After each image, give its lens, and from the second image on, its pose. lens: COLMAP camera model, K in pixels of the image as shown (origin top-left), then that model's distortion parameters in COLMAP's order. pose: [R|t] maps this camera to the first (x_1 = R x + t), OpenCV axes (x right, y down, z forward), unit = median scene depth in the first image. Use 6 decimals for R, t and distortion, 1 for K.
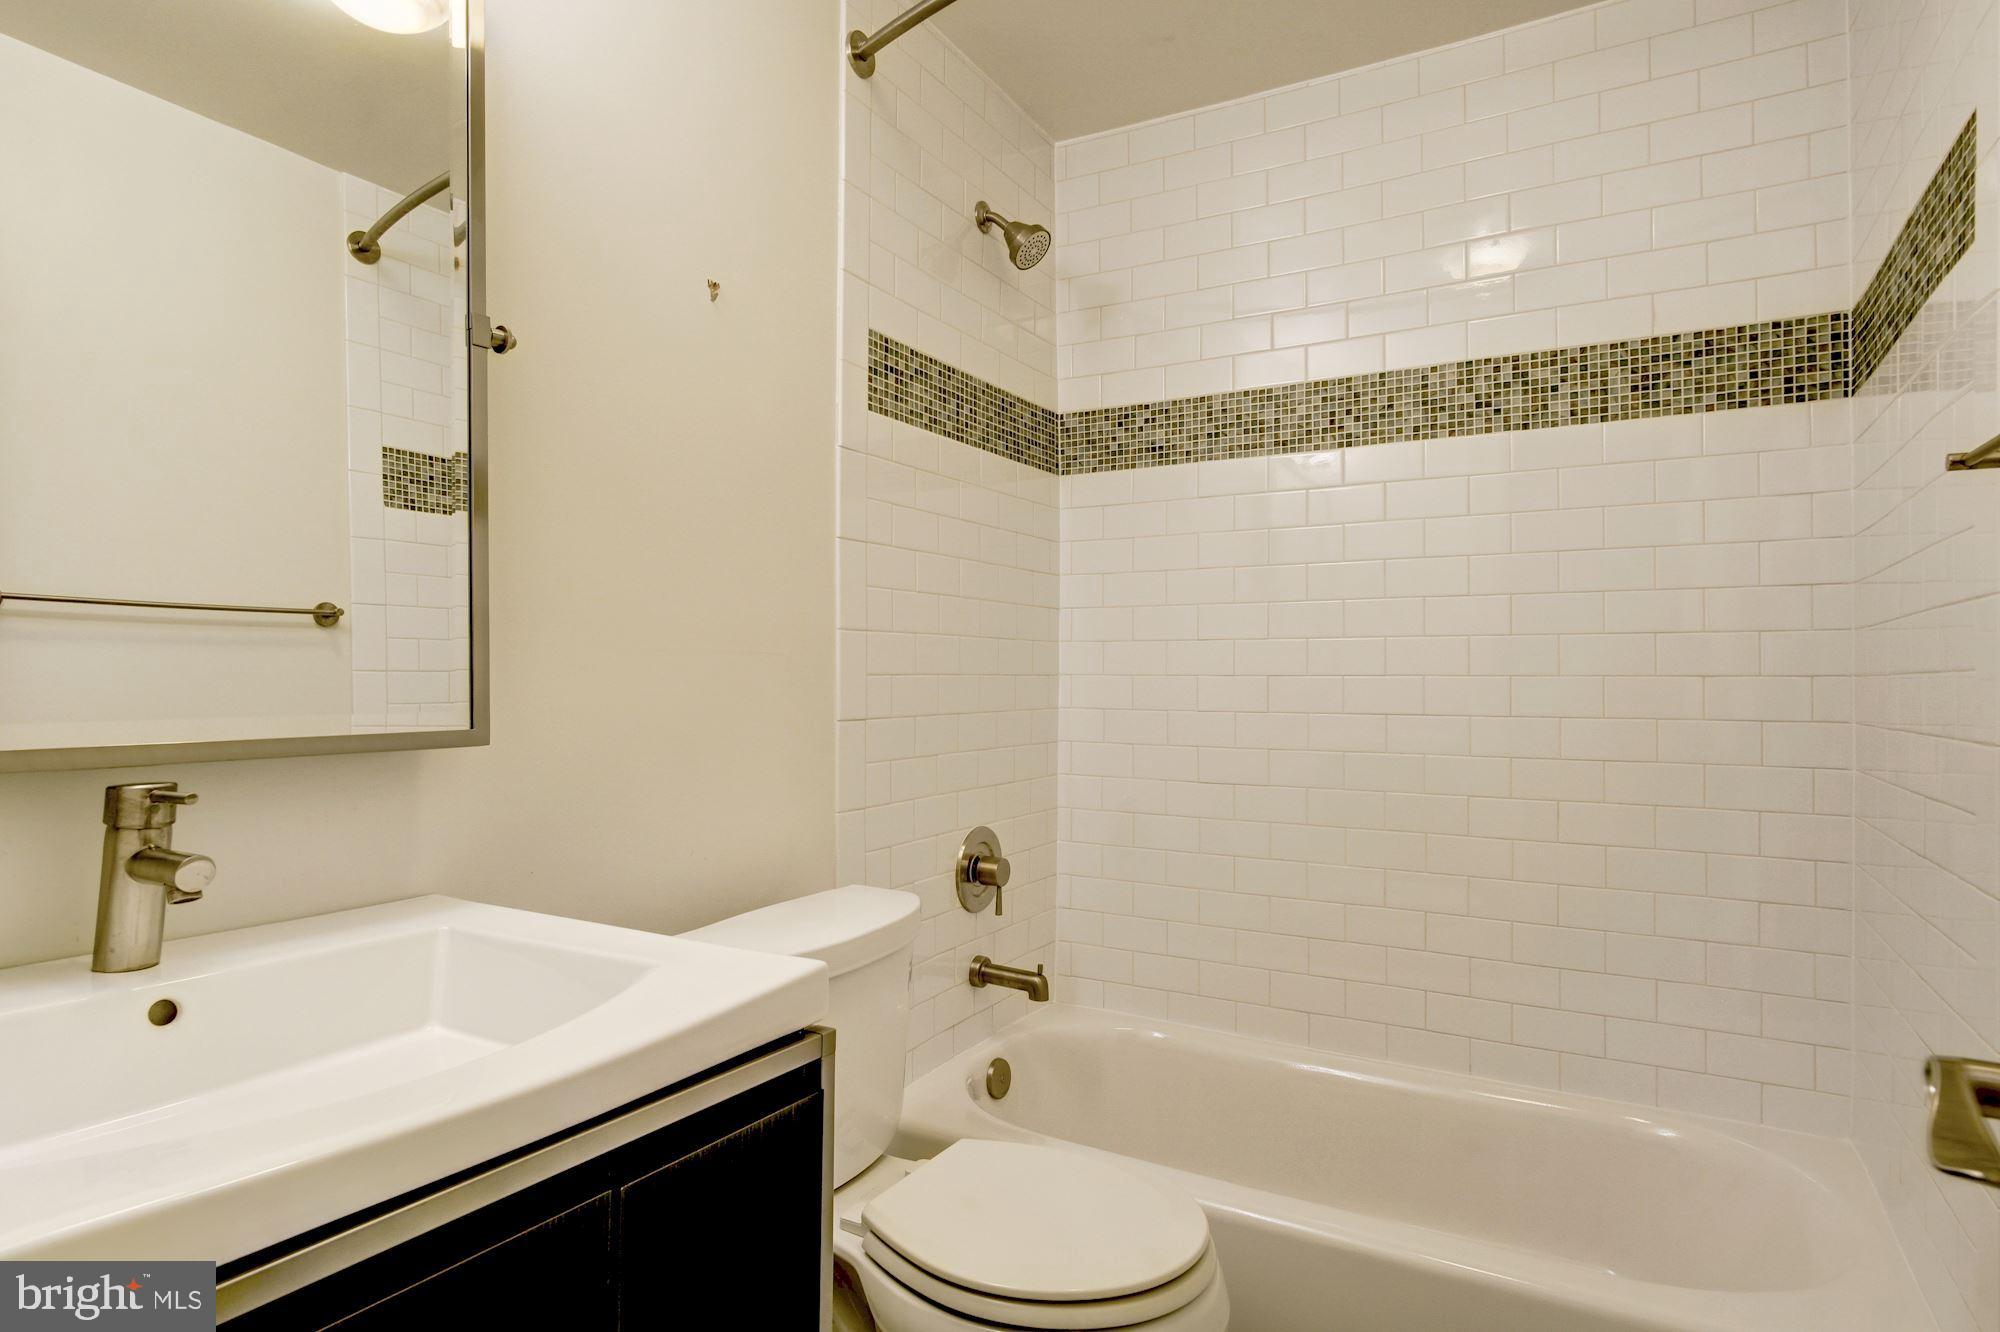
lens RADIAL K [[1099.1, 0, 999.9], [0, 1099.1, 668.1], [0, 0, 1]] dist [-0.001546, 0.003111]
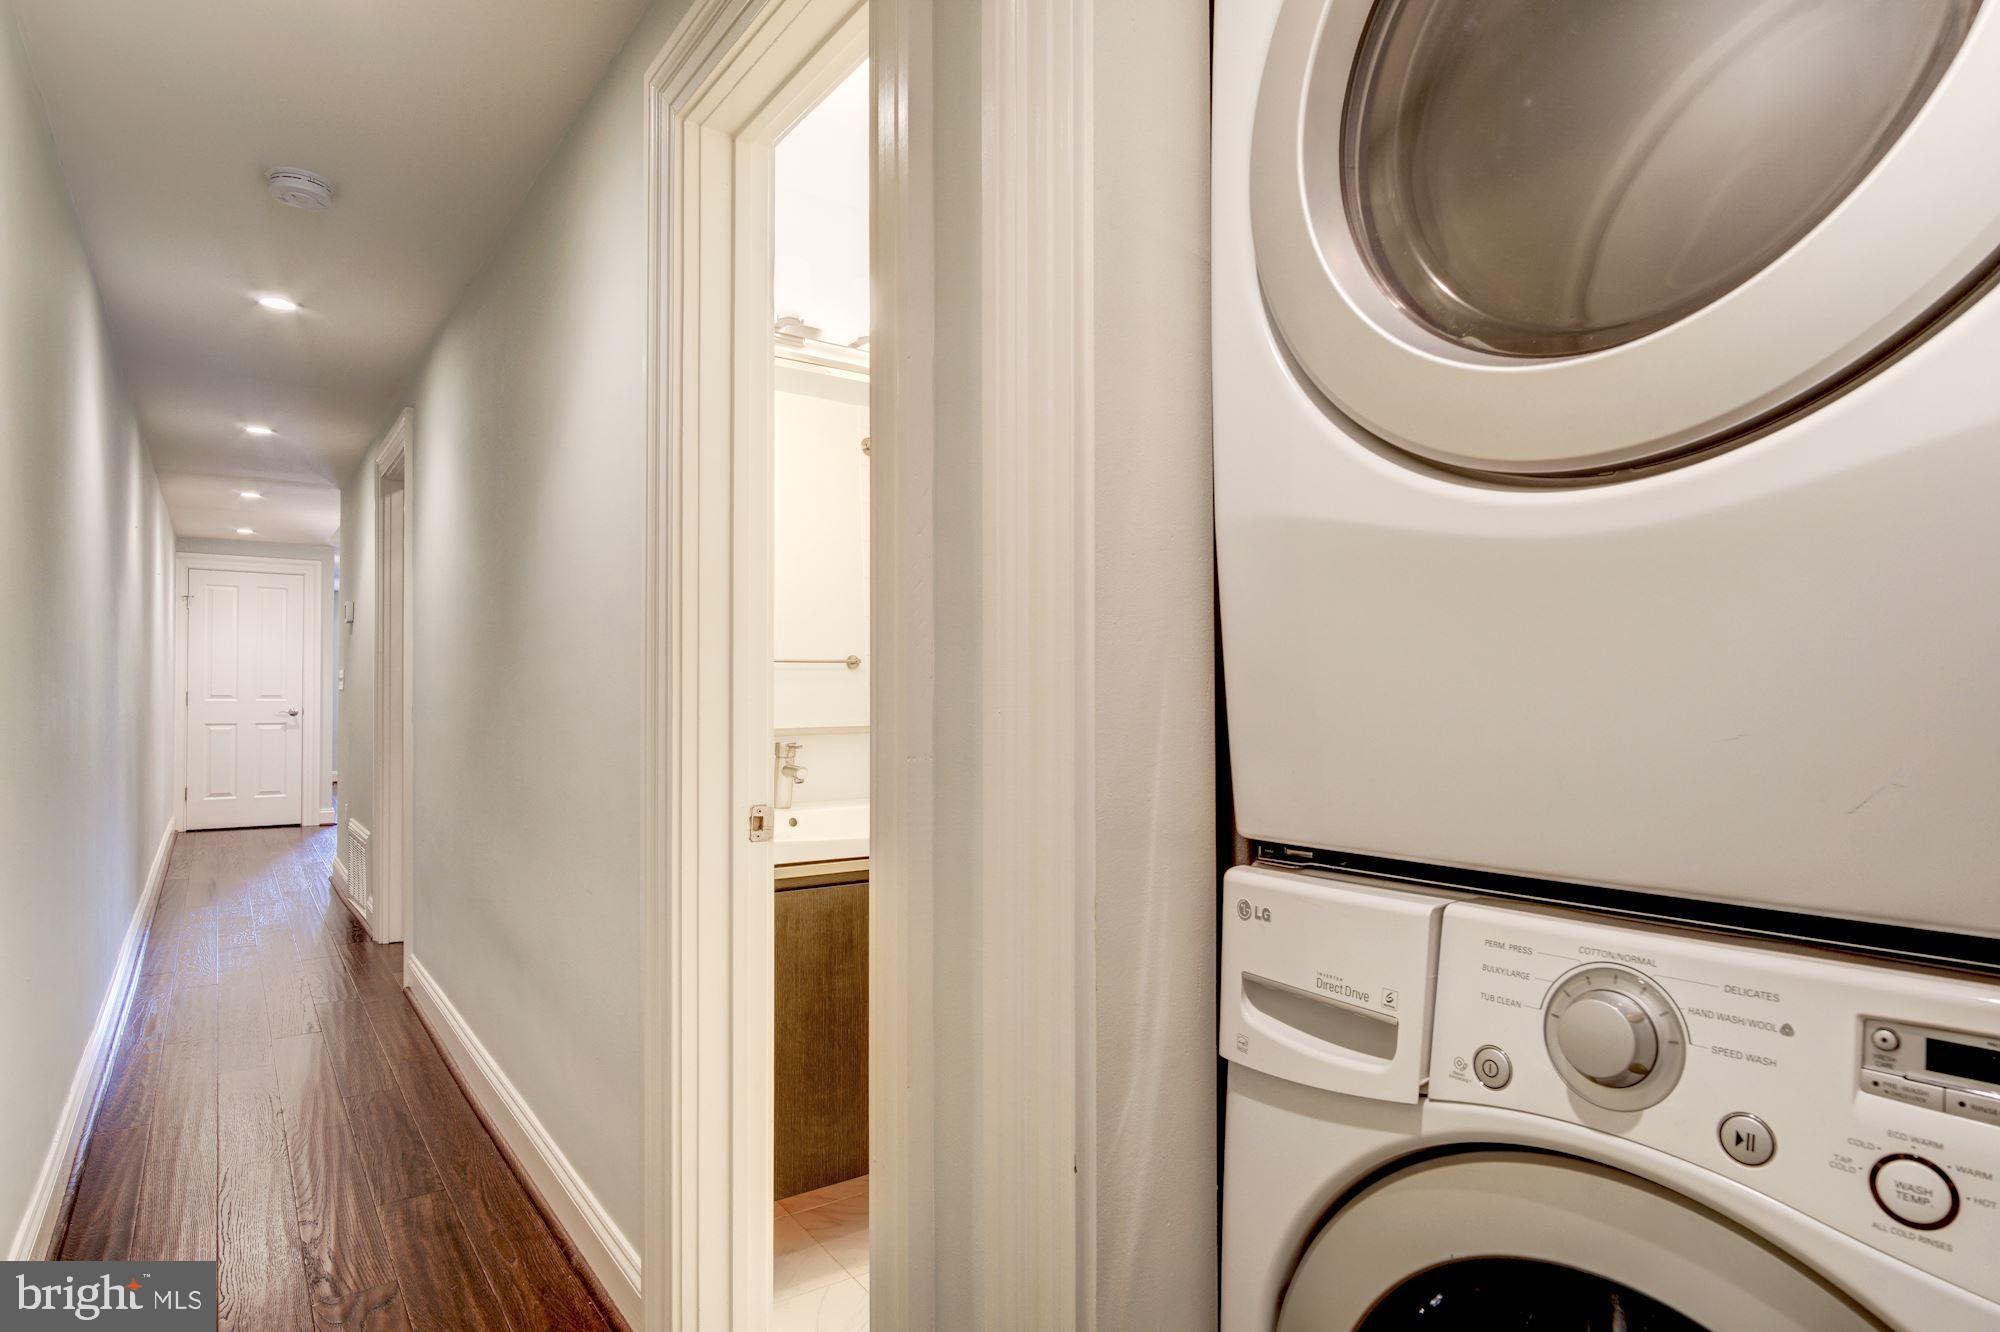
lens RADIAL K [[1099.1, 0, 999.4], [0, 1099.1, 676.8], [0, 0, 1]] dist [-0.001546, 0.003111]
pose [[0.909513, -0.008404, -0.415591, 0.875414], [0.005117, 0.999946, -0.009023, -0.031401], [0.415645, 0.006080, 0.909507, -1.316248]]
